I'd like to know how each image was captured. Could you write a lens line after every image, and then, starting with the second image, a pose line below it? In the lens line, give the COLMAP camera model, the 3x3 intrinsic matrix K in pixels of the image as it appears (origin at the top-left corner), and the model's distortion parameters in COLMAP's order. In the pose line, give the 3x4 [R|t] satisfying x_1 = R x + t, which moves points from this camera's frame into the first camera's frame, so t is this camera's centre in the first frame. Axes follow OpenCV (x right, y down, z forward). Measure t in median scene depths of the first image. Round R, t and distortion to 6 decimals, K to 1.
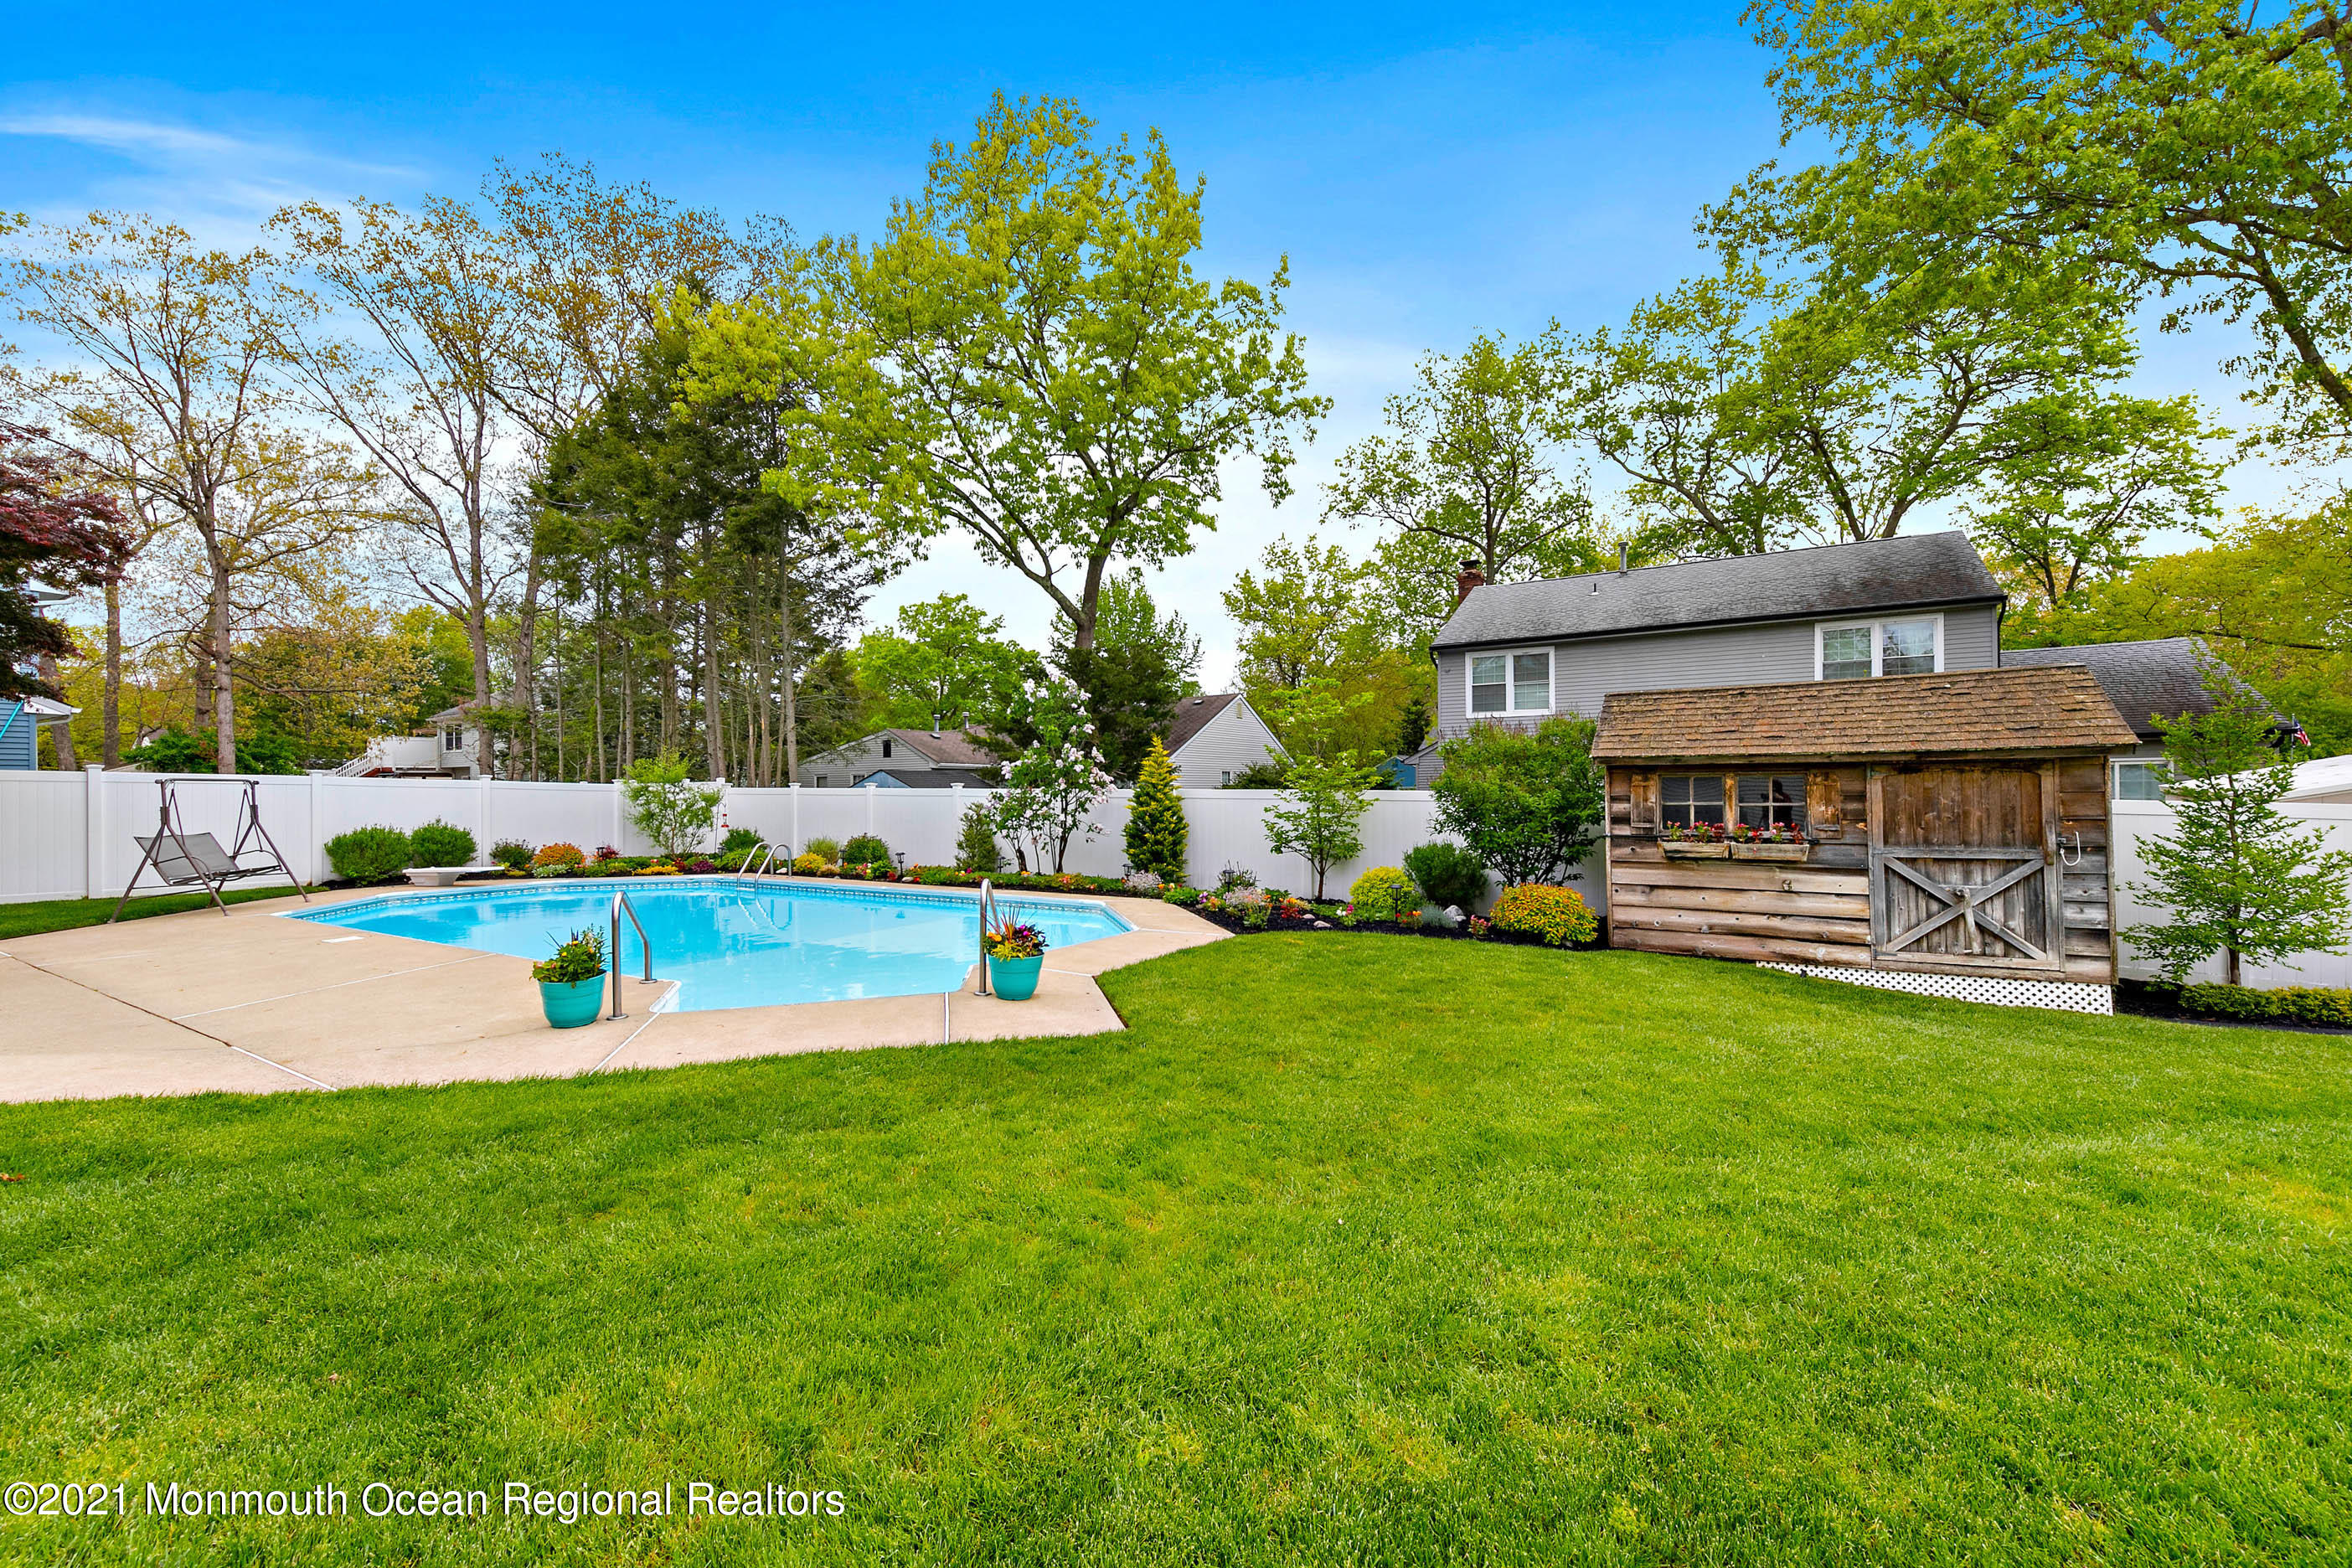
lens RADIAL K [[958.6, 0, 1179.9], [0, 958.6, 785.1], [0, 0, 1]] dist [0.011874, 0.000008]
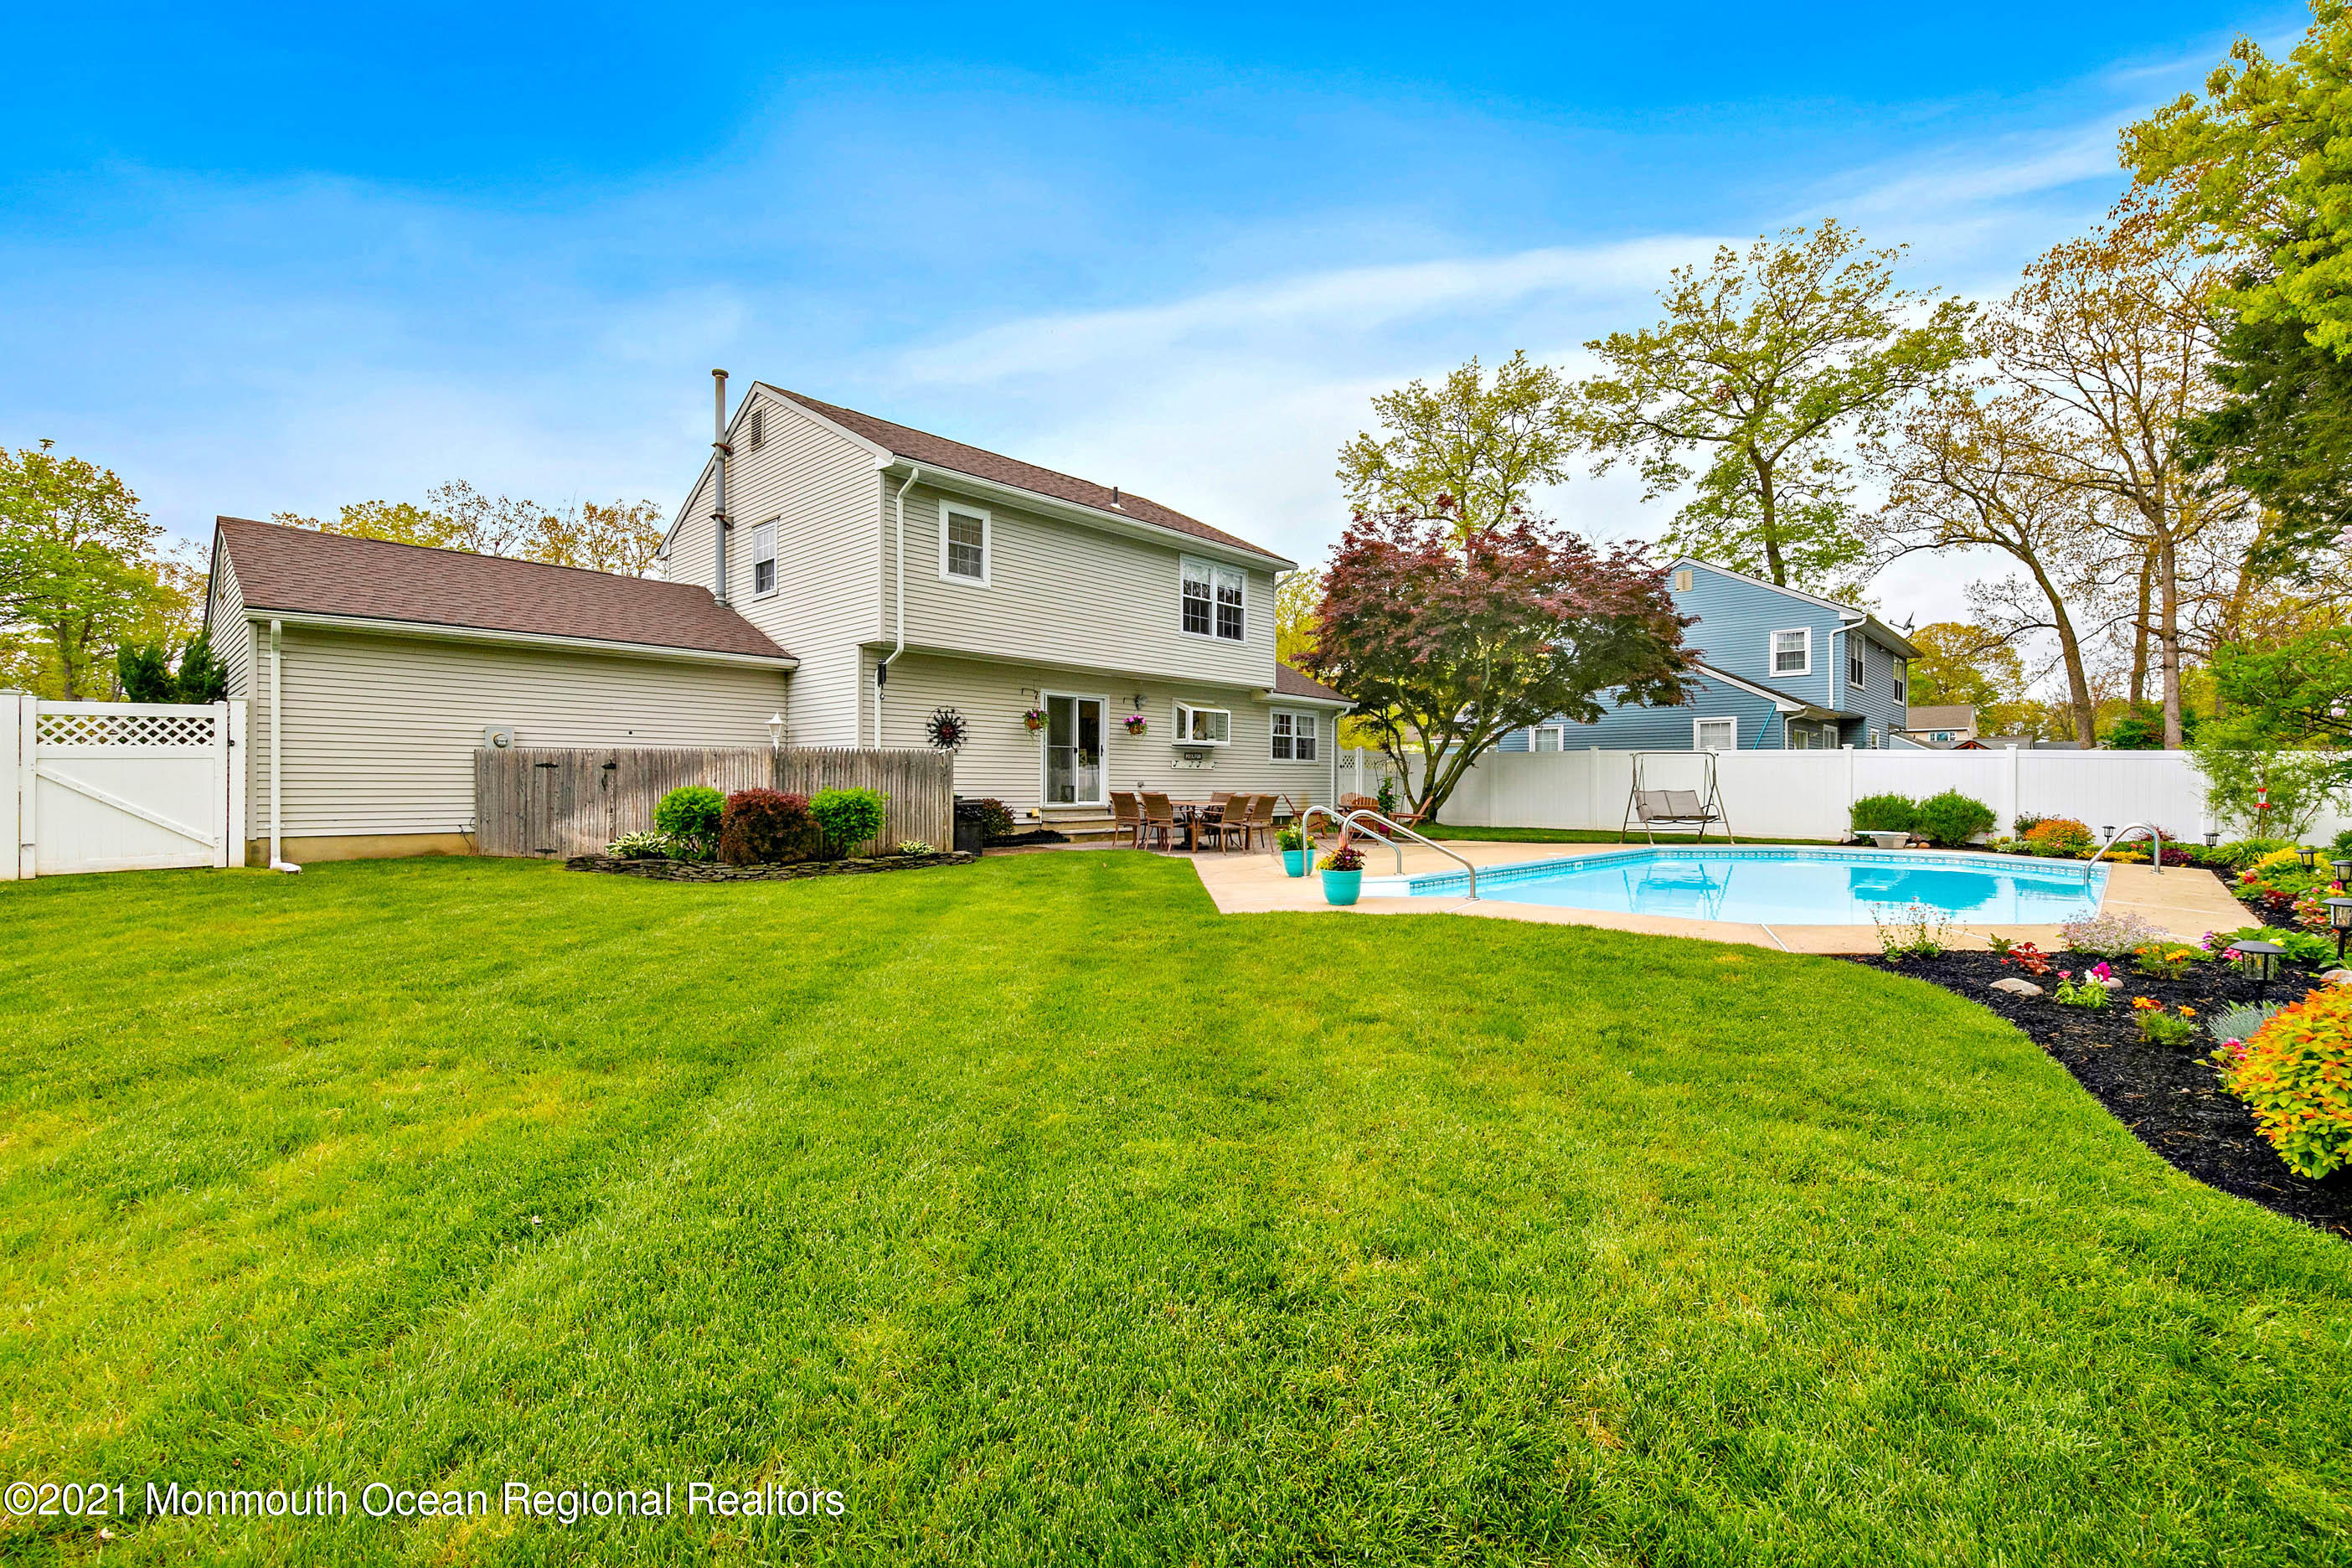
lens RADIAL K [[1035.3, 0, 1172.5], [0, 1035.3, 785.6], [0, 0, 1]] dist [0.007255, -0.000337]
pose [[-0.189632, 0.005093, -0.981842, 0.479183], [0.004975, 0.999979, 0.004227, 0.024178], [0.981843, -0.004083, -0.189653, 0.416644]]
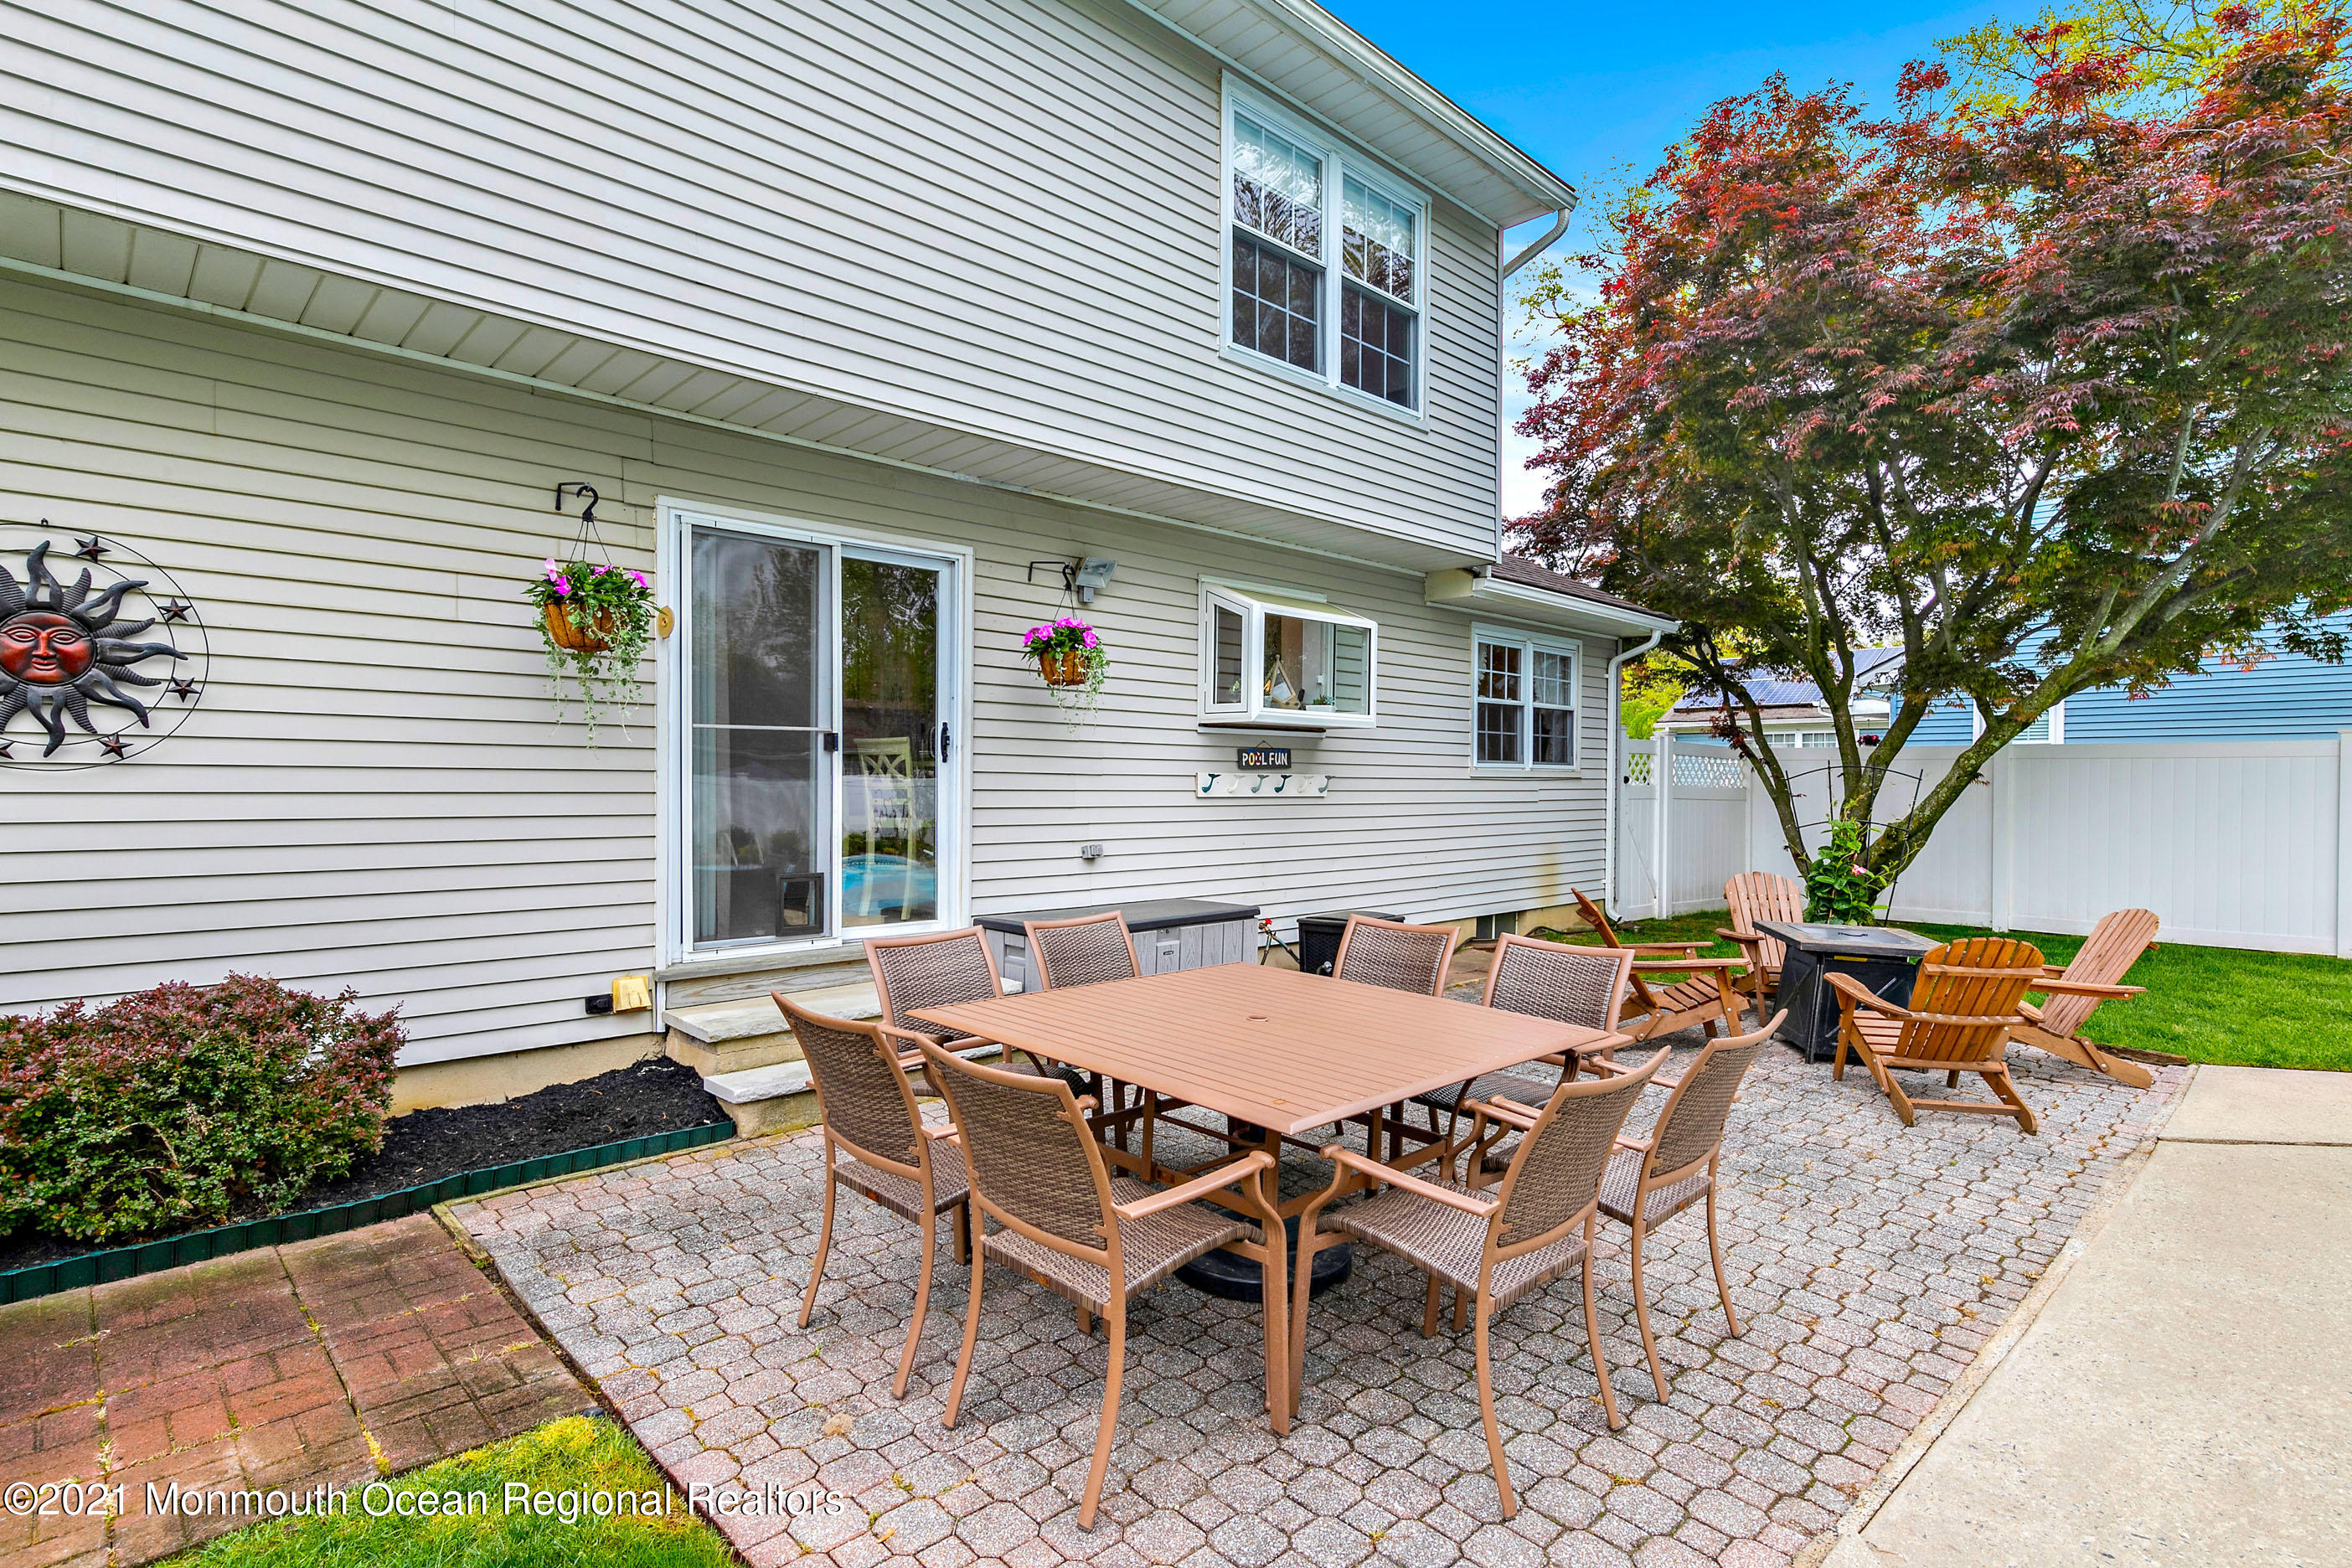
lens RADIAL K [[1185.2, 0, 1165.1], [0, 1185.2, 794.2], [0, 0, 1]] dist [0.004533, 0.000832]
pose [[-0.247946, 0.016307, -0.968637, -0.289583], [0.003988, 0.999867, 0.015812, 0.000725], [0.968766, 0.000058, -0.247978, 0.282335]]
